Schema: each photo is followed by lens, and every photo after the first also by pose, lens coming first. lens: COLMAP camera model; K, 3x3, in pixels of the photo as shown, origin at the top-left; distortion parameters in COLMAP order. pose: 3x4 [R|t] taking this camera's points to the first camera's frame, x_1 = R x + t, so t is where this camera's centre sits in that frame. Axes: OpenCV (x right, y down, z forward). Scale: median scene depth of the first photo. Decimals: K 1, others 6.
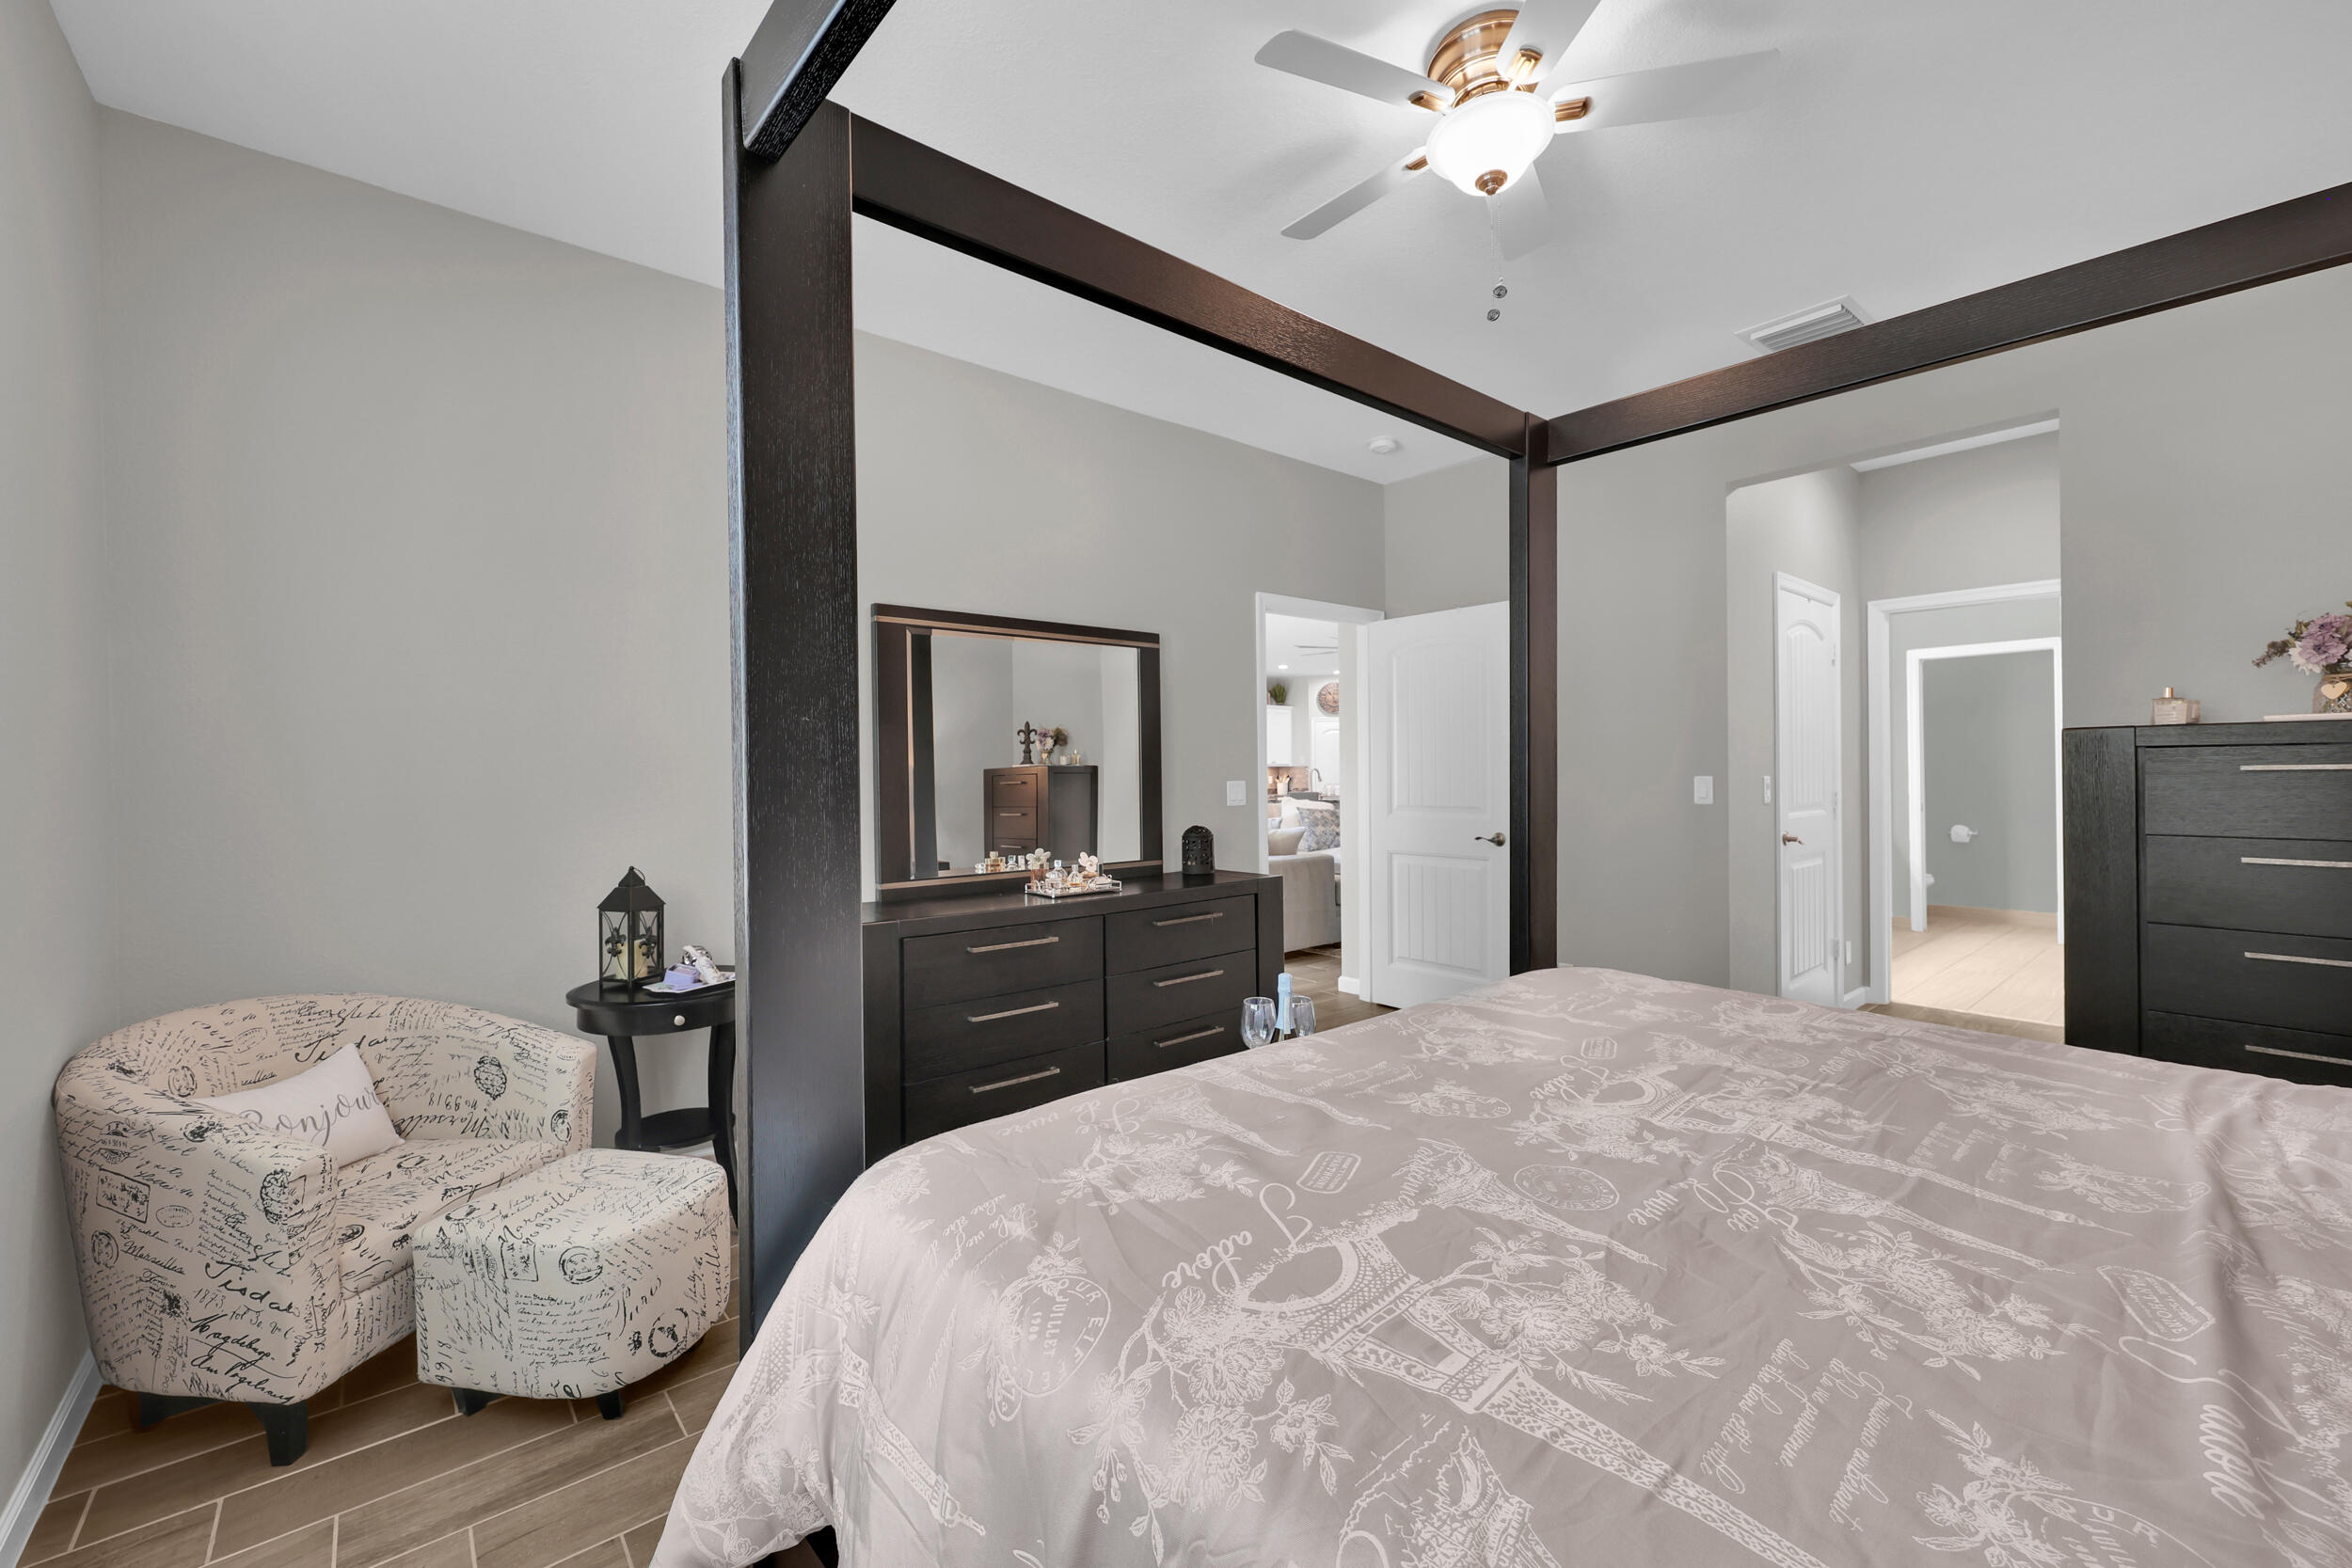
lens RADIAL K [[925.2, 0, 1193.0], [0, 925.2, 780.0], [0, 0, 1]] dist [0.002095, 0.000077]
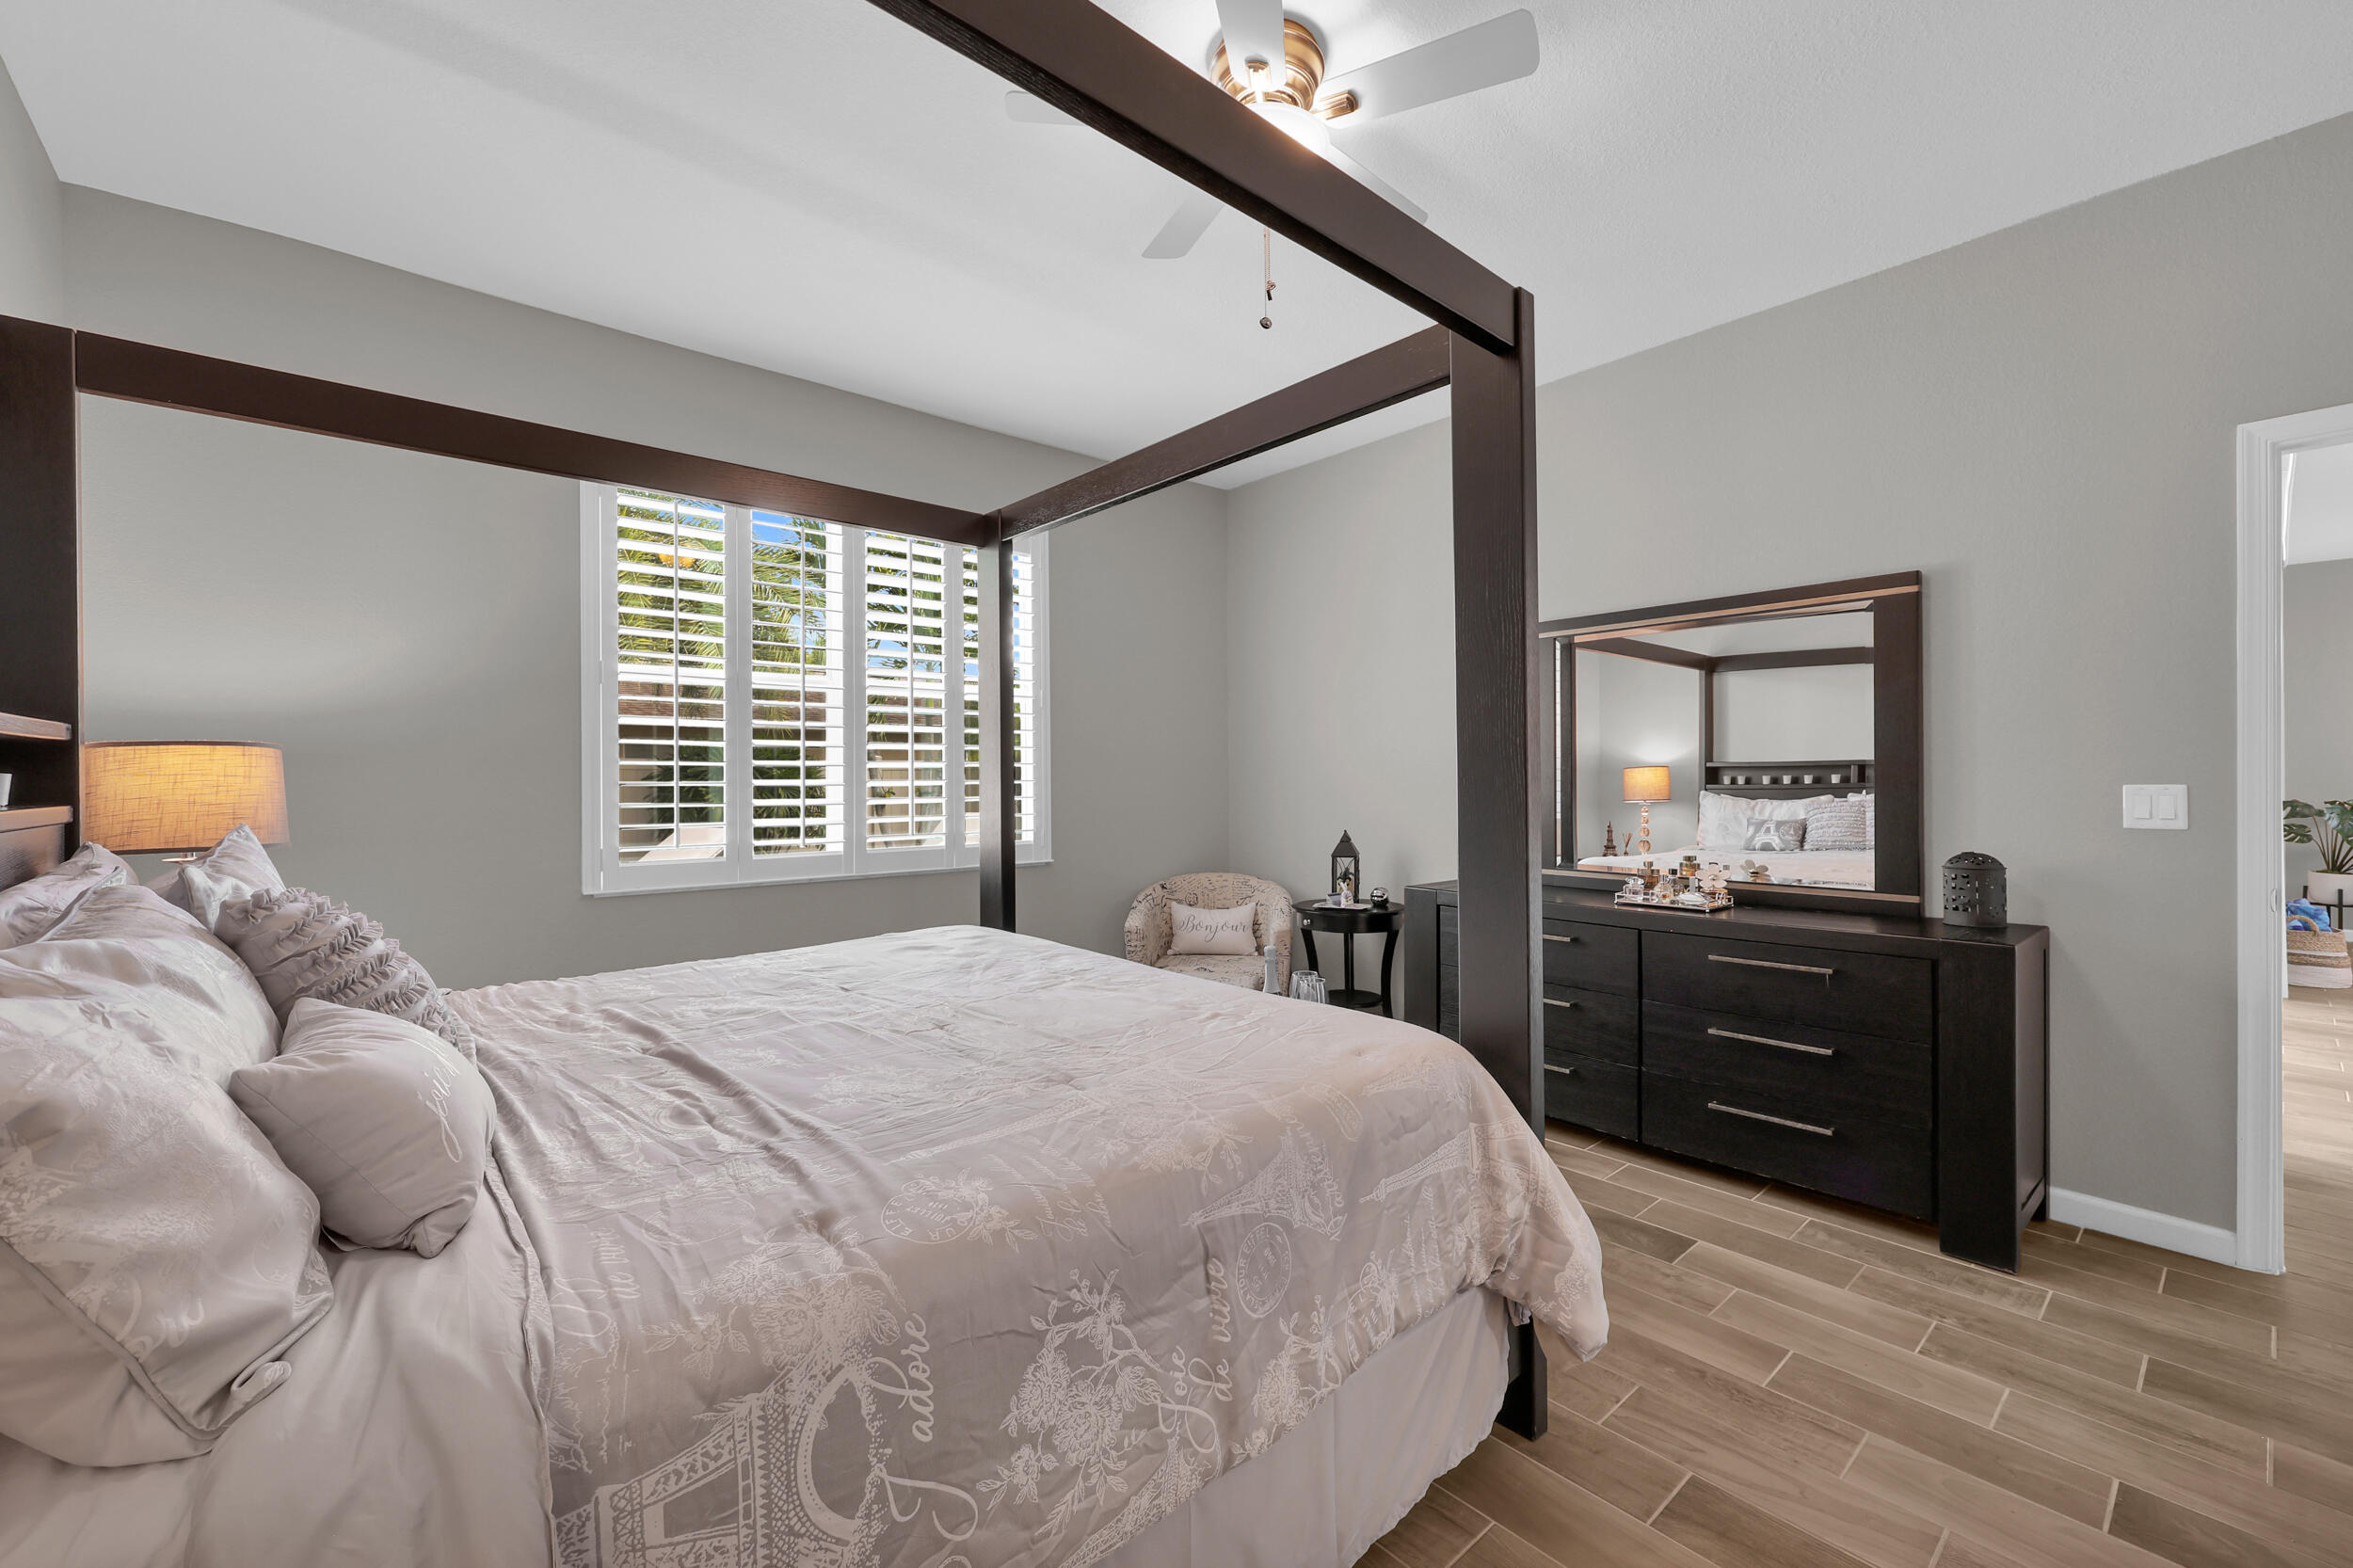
lens RADIAL K [[925.7, 0, 1193.5], [0, 925.7, 780.0], [0, 0, 1]] dist [0.002095, 0.000077]
pose [[0.047651, 0.010125, -0.998813, 0.708164], [0.001282, 0.999947, 0.010198, -0.008615], [0.998863, -0.001767, 0.047635, 0.464296]]
